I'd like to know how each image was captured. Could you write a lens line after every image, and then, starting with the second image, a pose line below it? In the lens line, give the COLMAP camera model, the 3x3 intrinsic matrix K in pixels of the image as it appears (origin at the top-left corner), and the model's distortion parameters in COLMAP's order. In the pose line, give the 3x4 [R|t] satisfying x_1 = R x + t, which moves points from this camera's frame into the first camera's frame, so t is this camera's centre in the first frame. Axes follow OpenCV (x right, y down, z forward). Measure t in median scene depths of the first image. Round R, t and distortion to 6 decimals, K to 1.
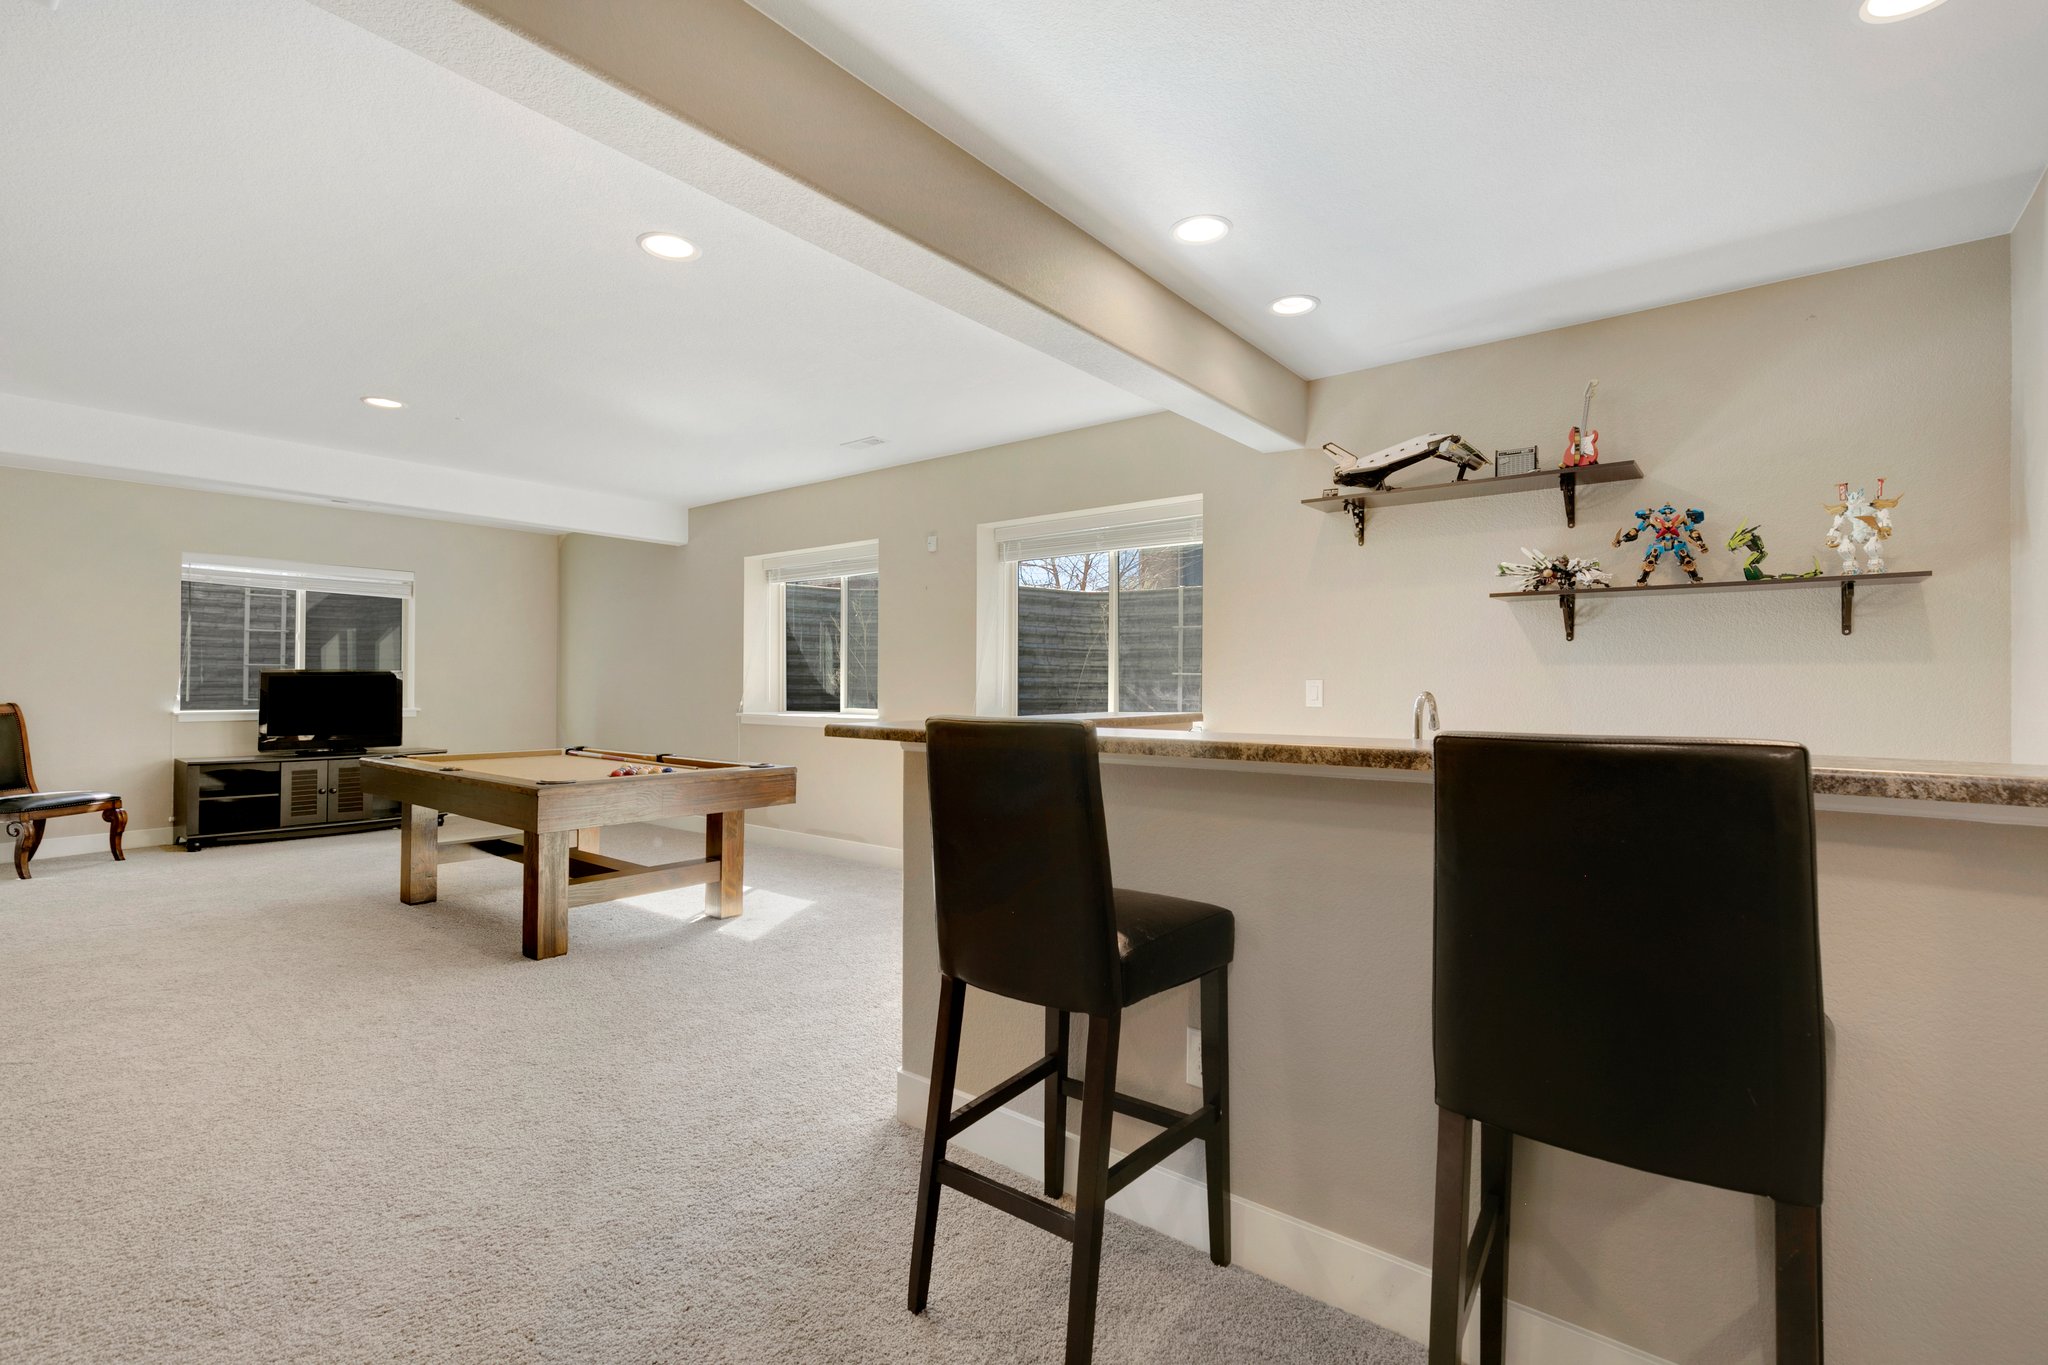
lens RADIAL K [[926.4, 0, 1027.4], [0, 926.4, 673.3], [0, 0, 1]] dist [0.007650, -0.000545]
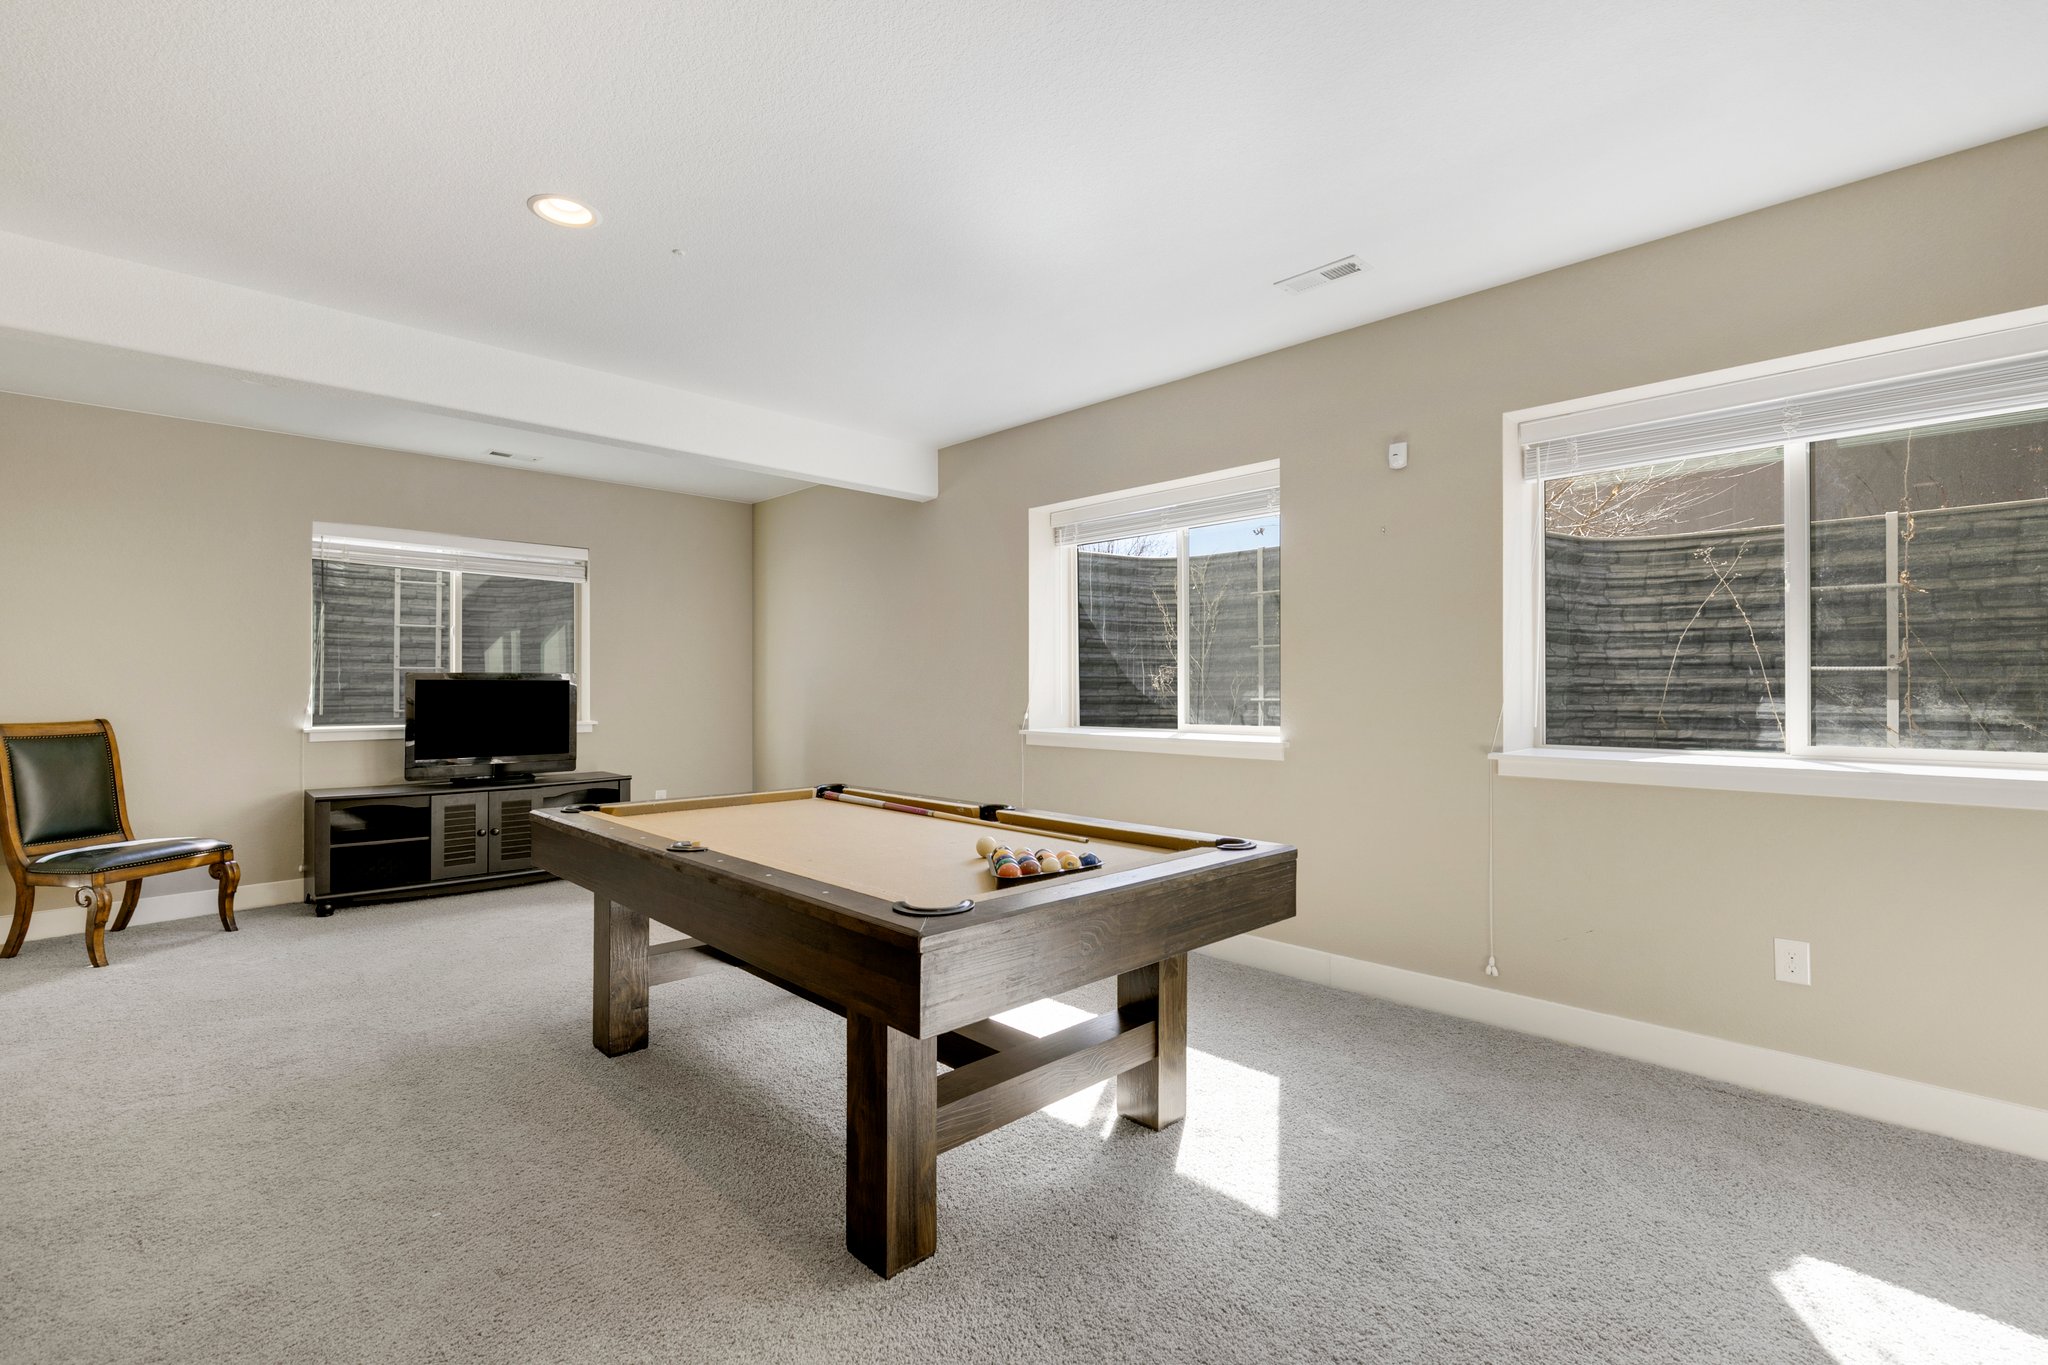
lens RADIAL K [[926.4, 0, 1024.7], [0, 926.4, 677.2], [0, 0, 1]] dist [0.007650, -0.000545]
pose [[0.992112, -0.006724, -0.125174, -0.227159], [0.006776, 0.999977, -0.000017, 0.002713], [0.125171, -0.000831, 0.992135, 0.309697]]
